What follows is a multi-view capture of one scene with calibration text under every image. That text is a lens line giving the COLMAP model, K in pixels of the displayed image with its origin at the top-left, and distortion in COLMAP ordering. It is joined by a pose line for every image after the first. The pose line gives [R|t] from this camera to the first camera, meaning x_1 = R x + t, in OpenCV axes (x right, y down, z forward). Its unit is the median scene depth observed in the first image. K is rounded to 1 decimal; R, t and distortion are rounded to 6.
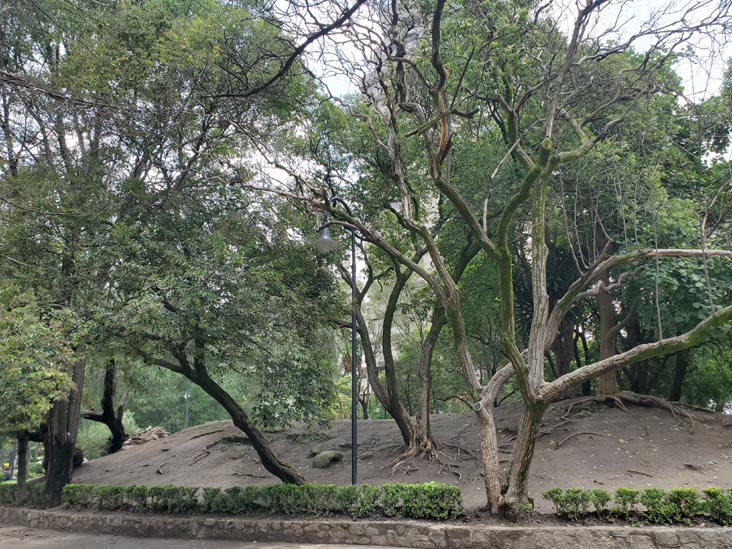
lens RADIAL K [[554.5, 0, 365.5], [0, 554.5, 274.4], [0, 0, 1]] dist [0.002534, 0.013215]
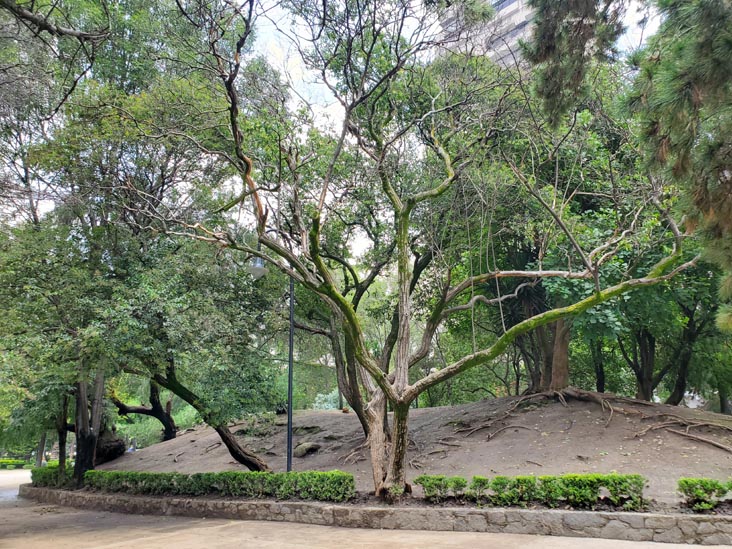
lens RADIAL K [[554.5, 0, 366.0], [0, 554.5, 274.6], [0, 0, 1]] dist [0.002534, 0.013215]
pose [[0.990211, -0.041012, -0.133419, 0.348470], [0.043579, 0.998916, 0.016370, -0.058385], [0.132602, -0.022024, 0.990925, -0.152968]]
